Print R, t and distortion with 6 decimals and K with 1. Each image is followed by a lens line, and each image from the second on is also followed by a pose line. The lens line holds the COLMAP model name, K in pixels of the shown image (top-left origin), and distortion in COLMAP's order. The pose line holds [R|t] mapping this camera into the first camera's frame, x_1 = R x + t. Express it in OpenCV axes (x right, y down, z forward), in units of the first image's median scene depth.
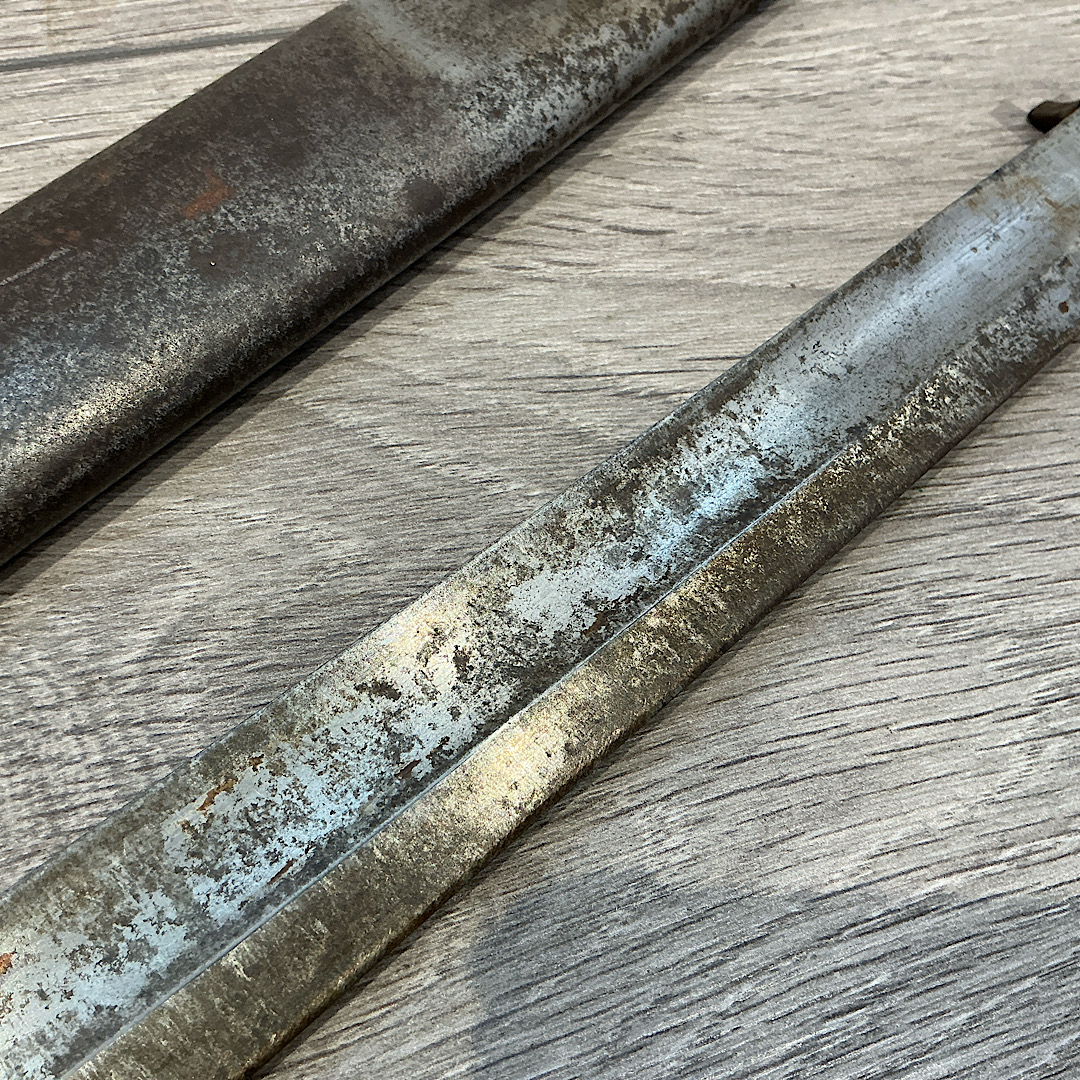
lens RADIAL K [[1213.0, 0, 539.4], [0, 1213.0, 535.3], [0, 0, 1]] dist [0.051822, 0.000000]
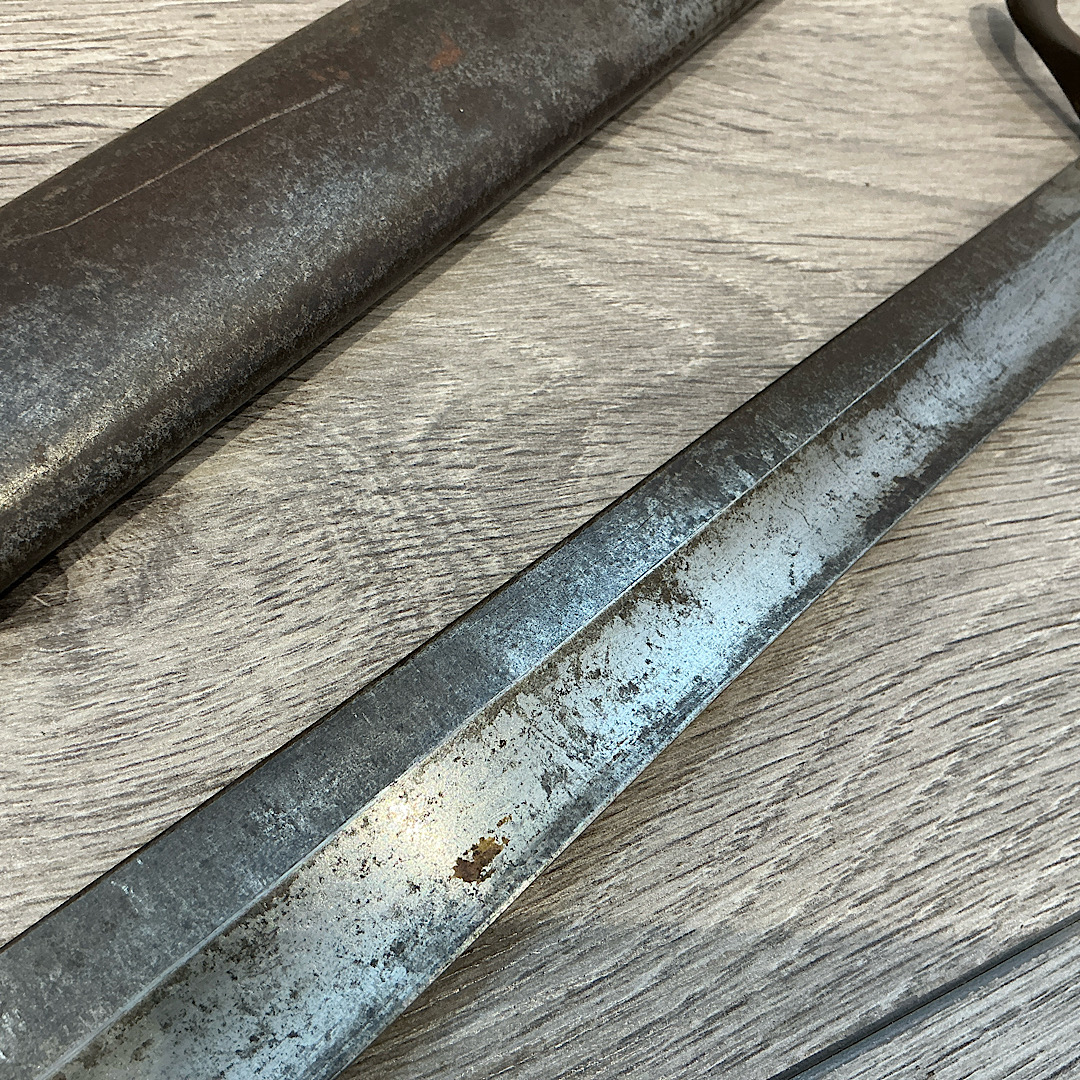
lens RADIAL K [[1213.0, 0, 544.9], [0, 1213.0, 535.8], [0, 0, 1]] dist [0.051822, 0.000000]
pose [[0.982376, 0.016816, 0.186158, -0.382768], [-0.017454, 0.999846, 0.001787, 0.171313], [-0.186099, -0.005004, 0.982518, -0.150807]]
